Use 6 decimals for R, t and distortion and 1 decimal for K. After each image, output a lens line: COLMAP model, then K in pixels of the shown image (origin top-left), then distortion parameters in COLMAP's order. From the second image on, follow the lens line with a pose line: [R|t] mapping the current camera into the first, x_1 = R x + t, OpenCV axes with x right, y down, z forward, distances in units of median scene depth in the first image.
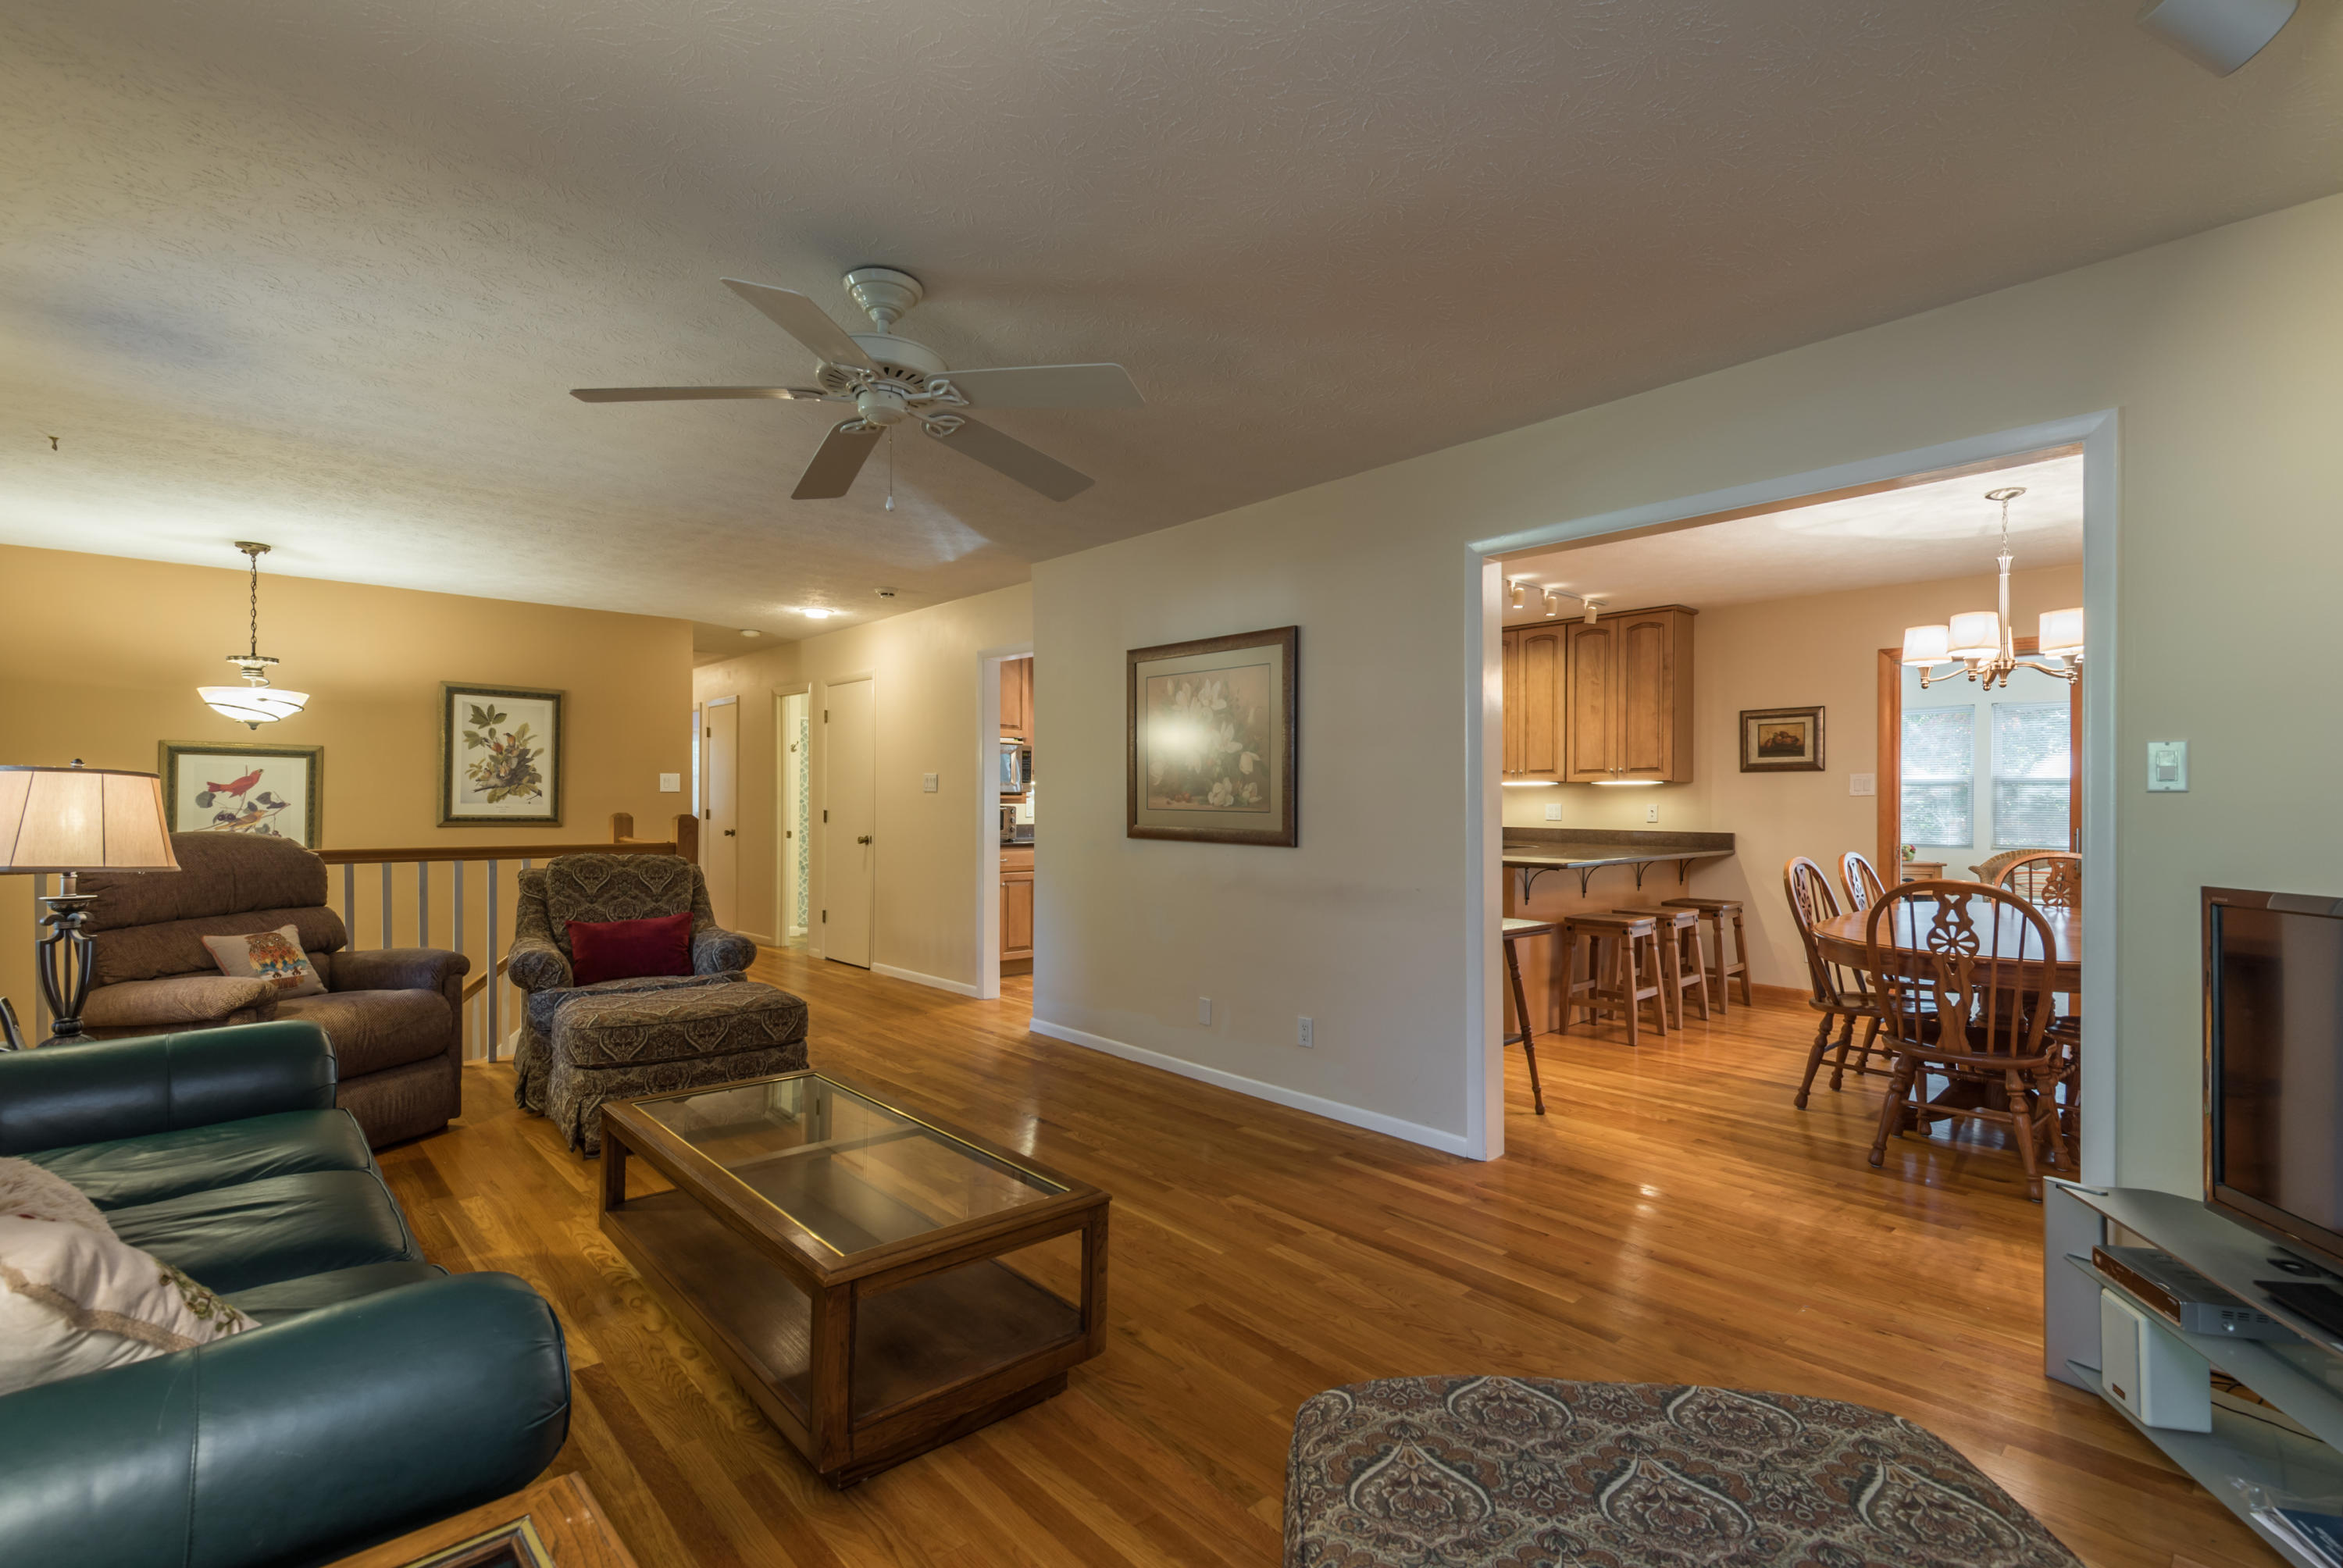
lens RADIAL K [[1071.9, 0, 1173.0], [0, 1071.9, 803.3], [0, 0, 1]] dist [0.025110, -0.011456]
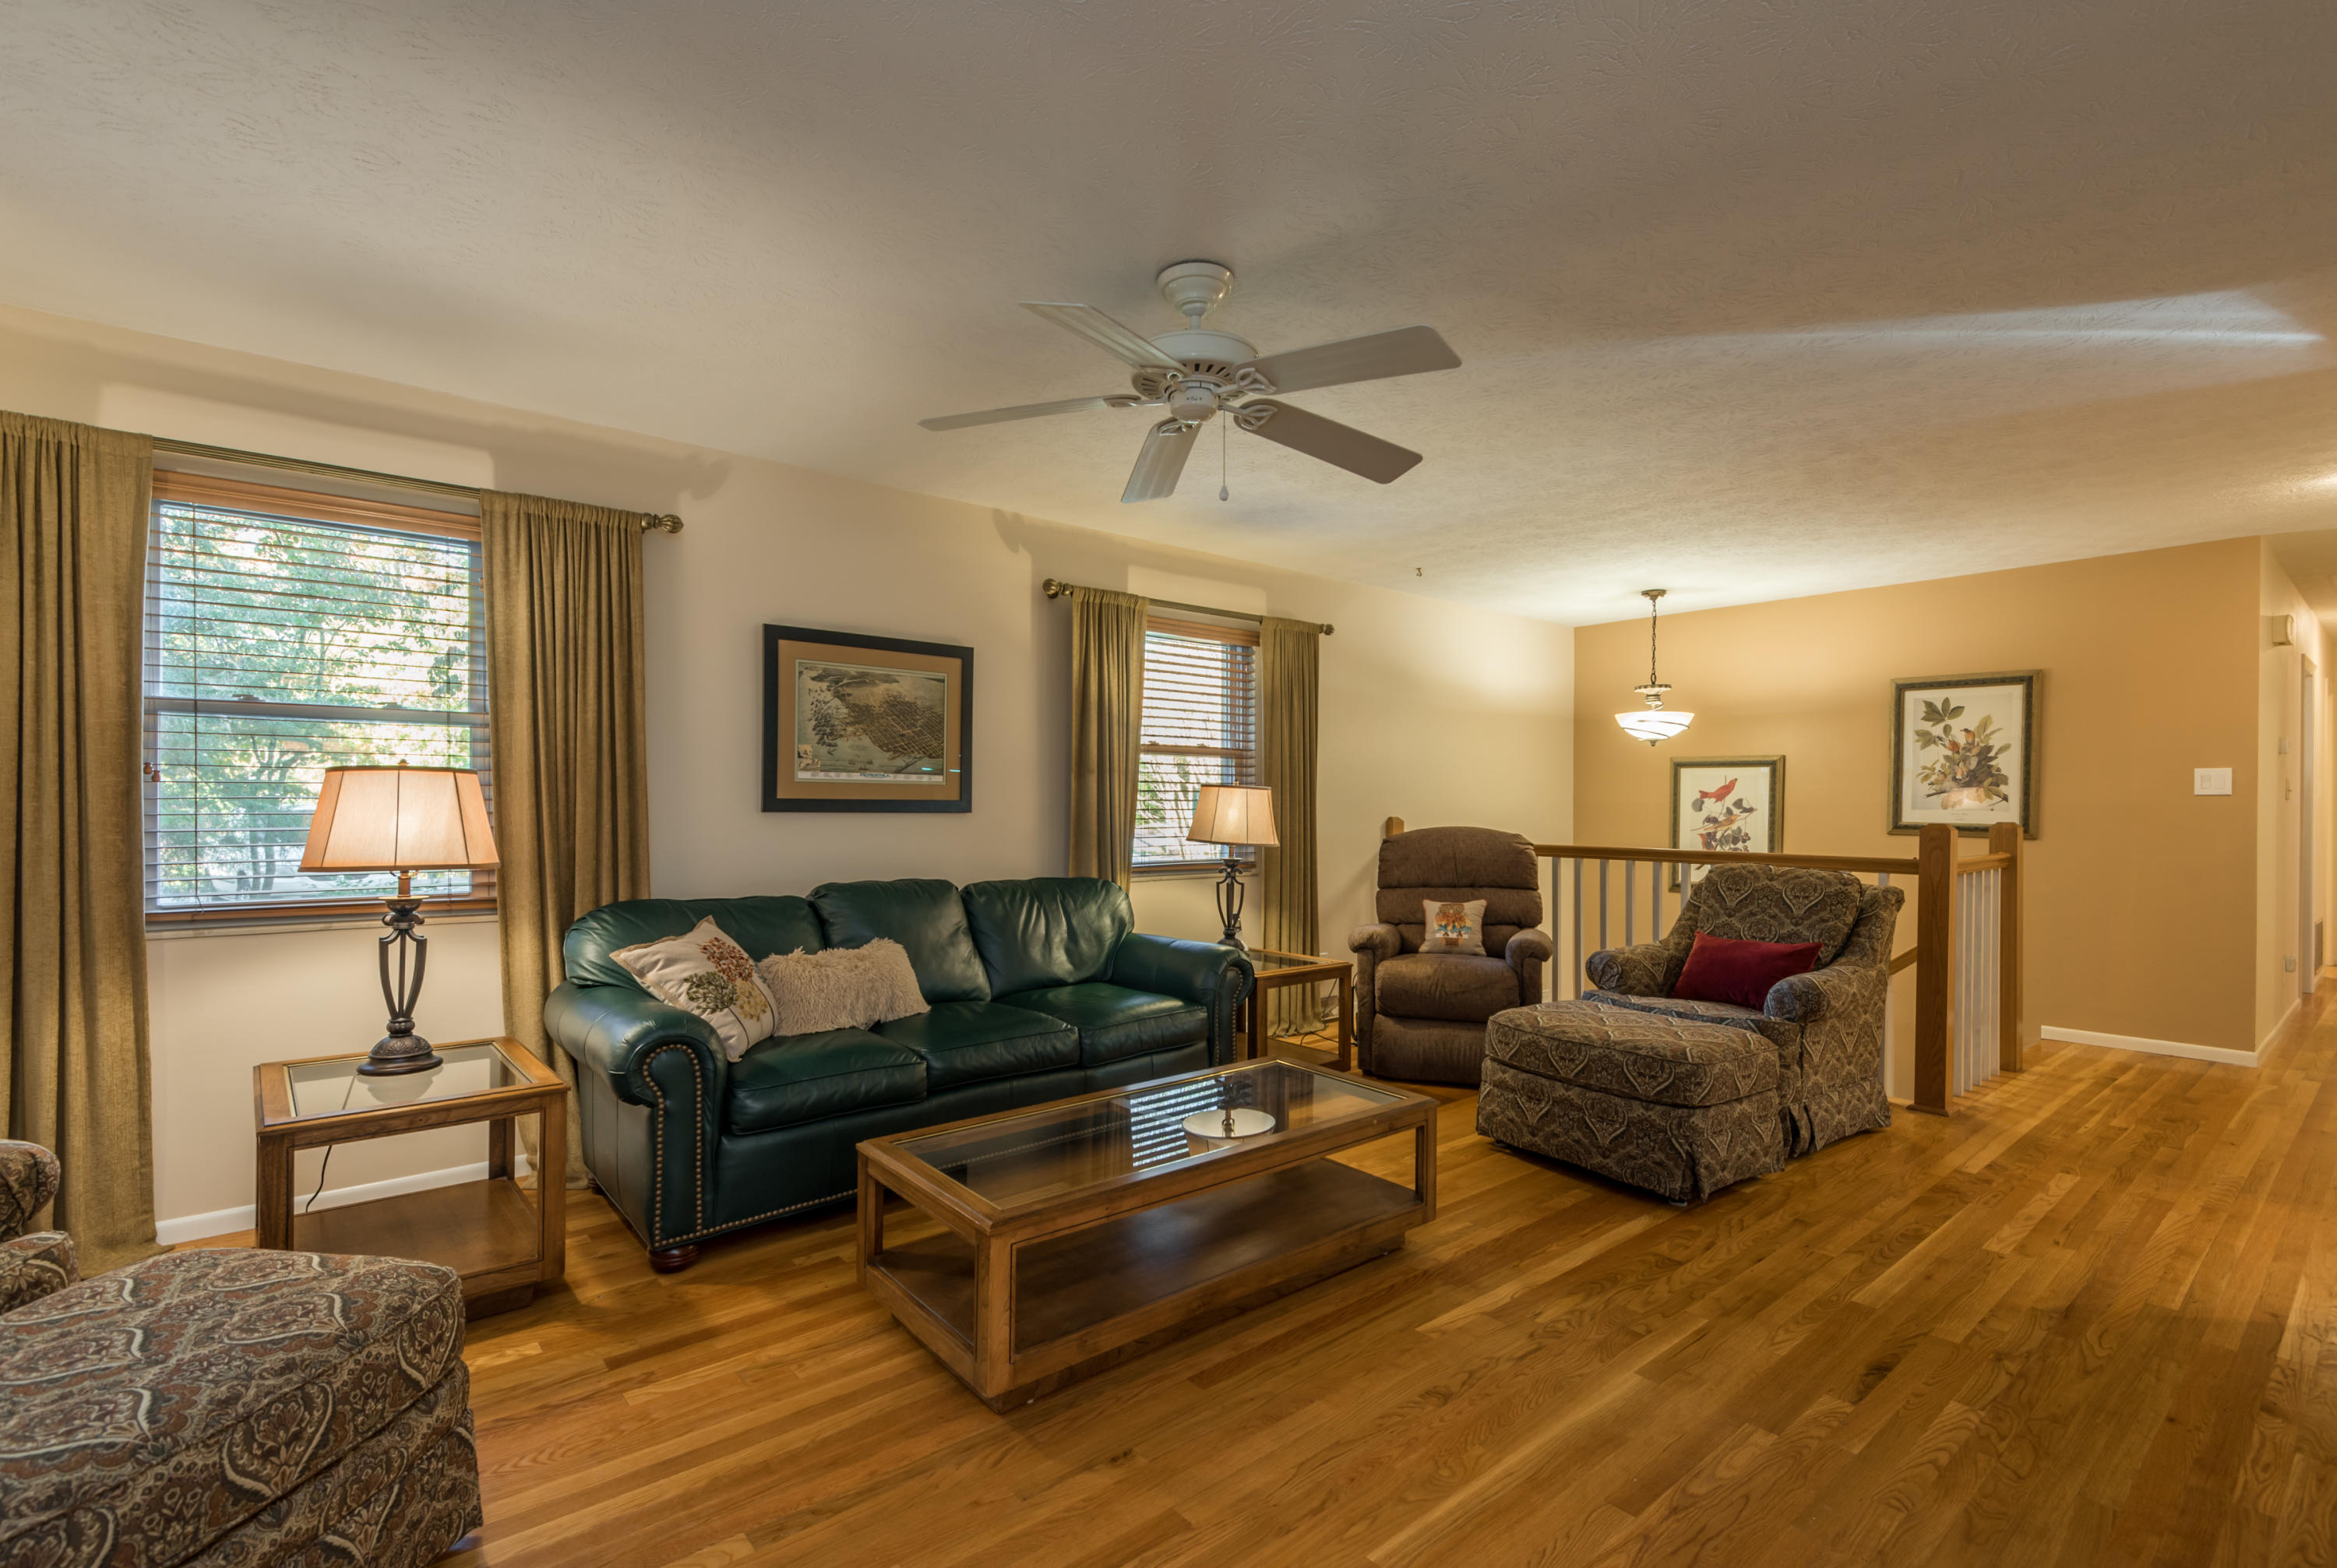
lens RADIAL K [[1069.2, 0, 1152.7], [0, 1069.2, 814.0], [0, 0, 1]] dist [0.025110, -0.011456]
pose [[-0.055388, 0.009255, -0.998422, 0.287275], [-0.008405, 0.999917, 0.009735, 0.000241], [0.998430, 0.008931, -0.055305, 0.404070]]
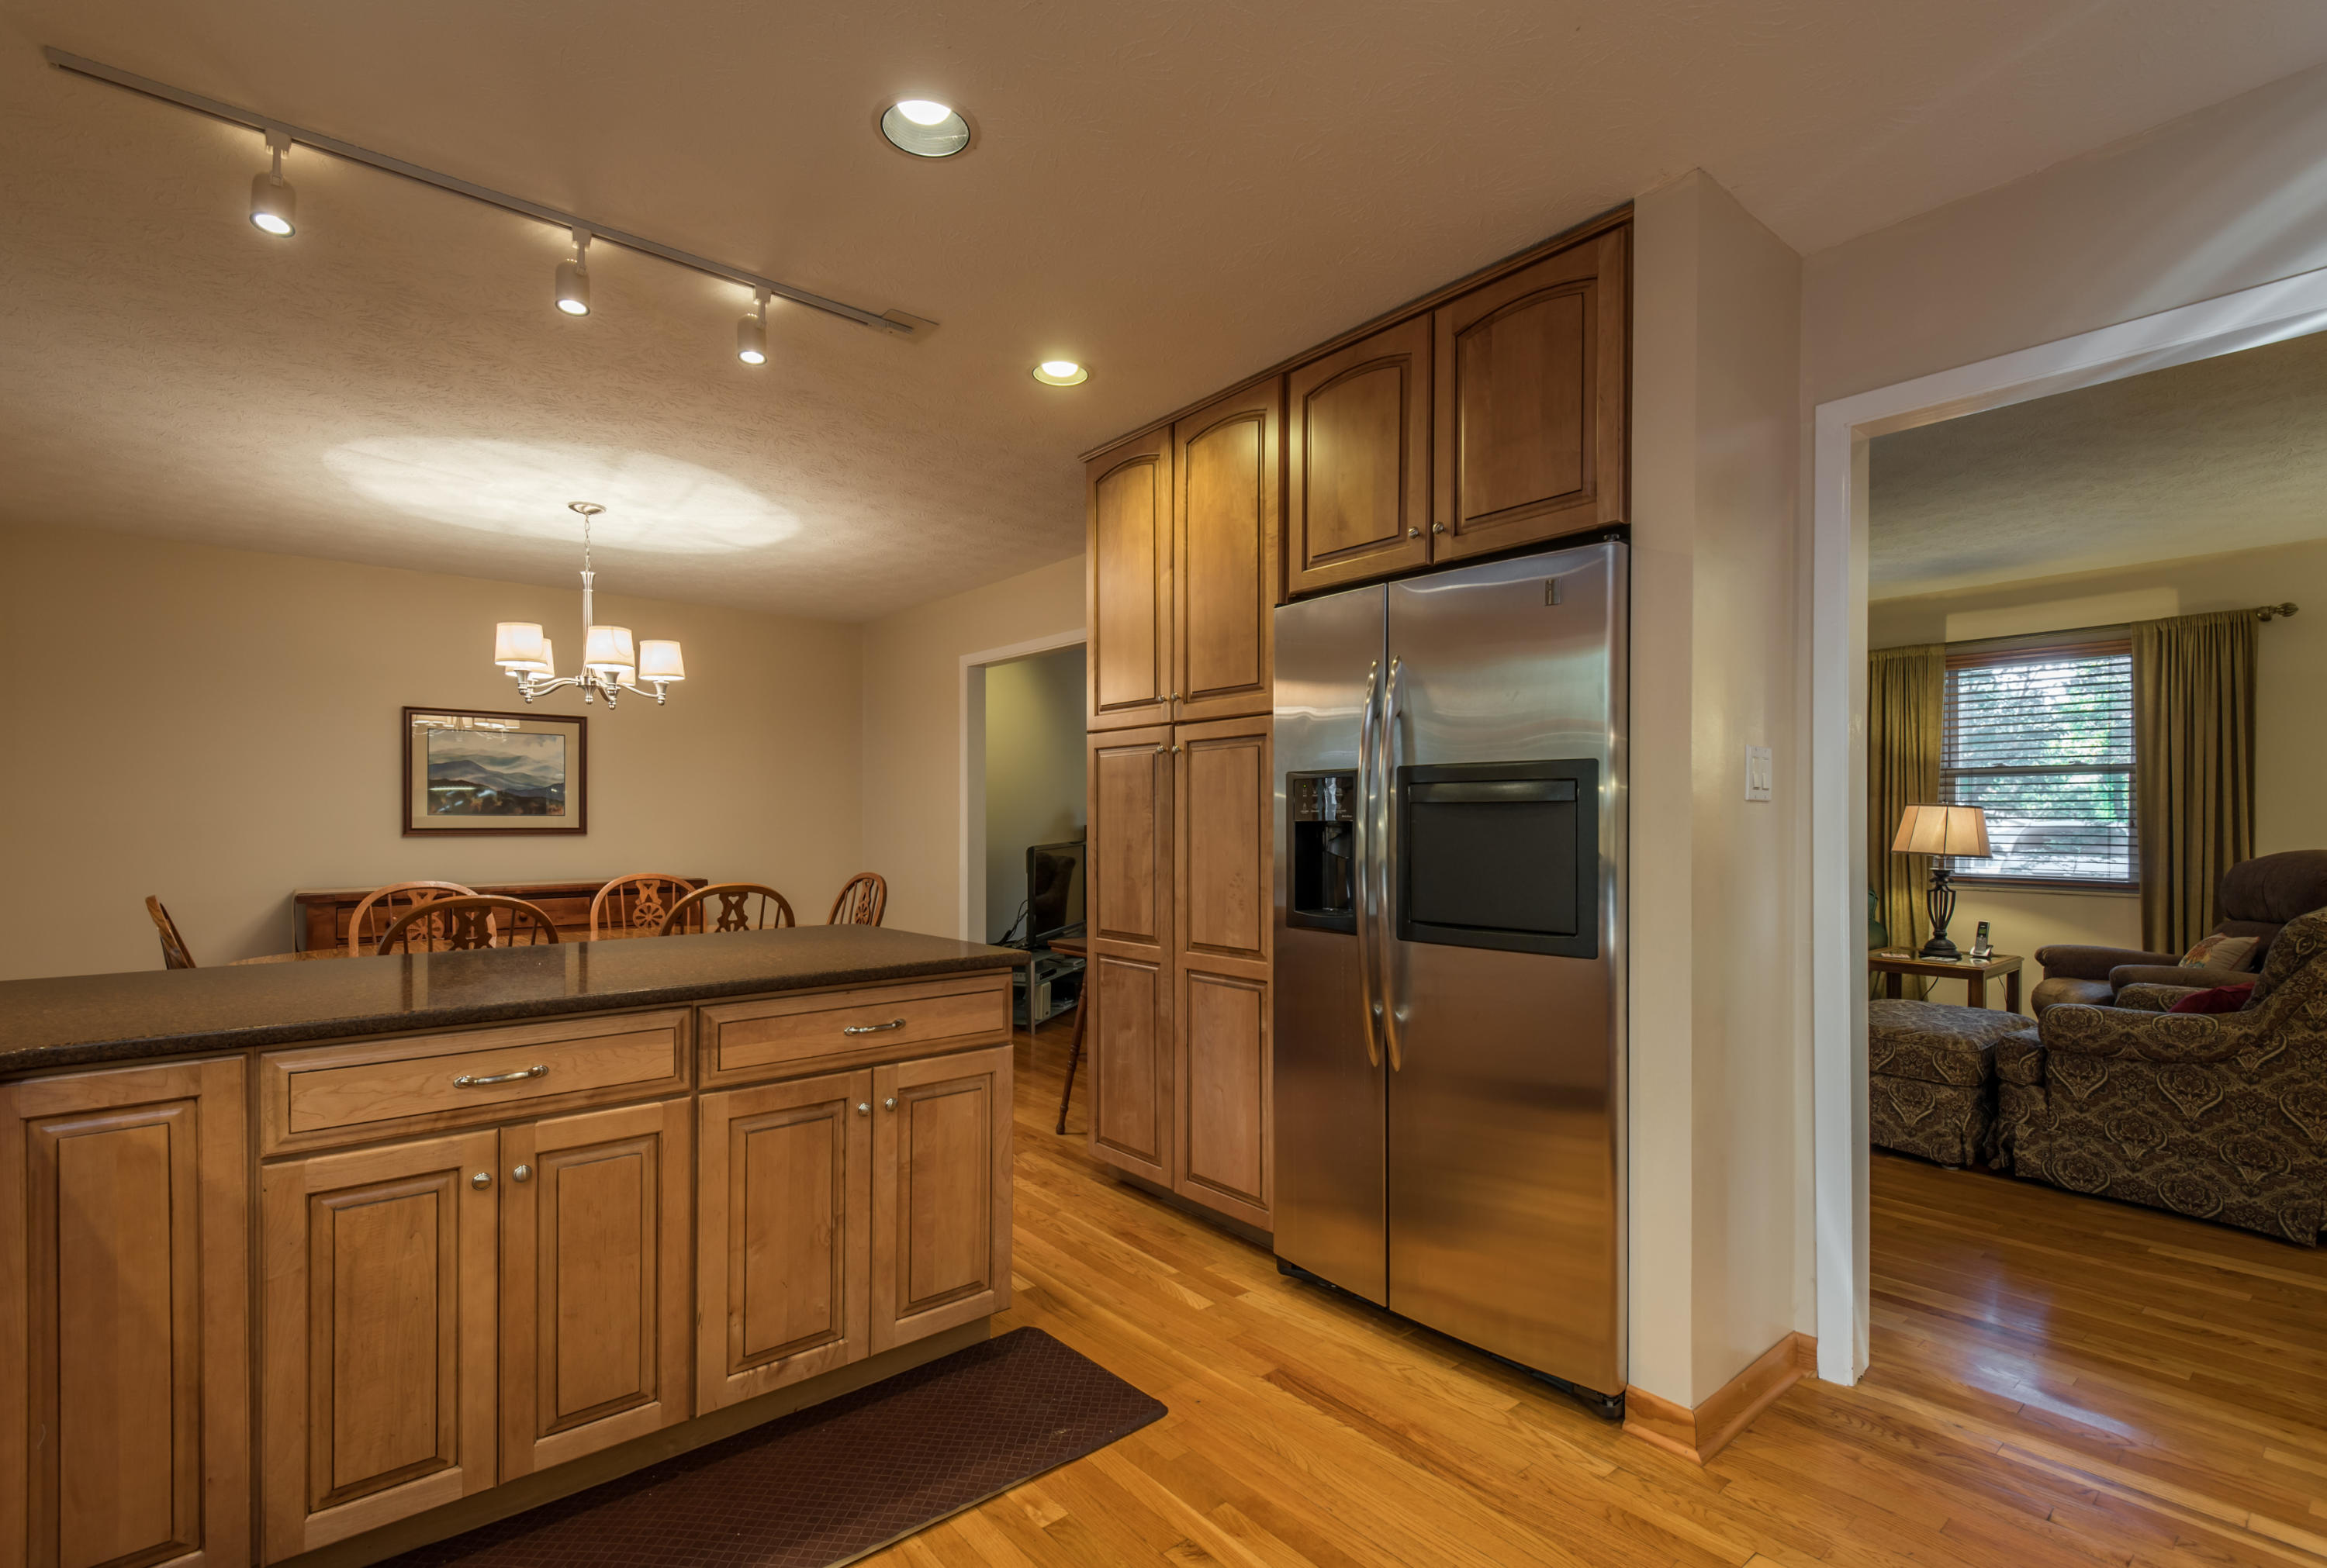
lens RADIAL K [[1064.5, 0, 1169.4], [0, 1064.5, 827.3], [0, 0, 1]] dist [0.025110, -0.011456]
pose [[-0.998512, -0.004006, 0.054380, 0.119634], [-0.003423, 0.999936, 0.010809, -0.002491], [-0.054419, 0.010607, -0.998462, 1.268635]]
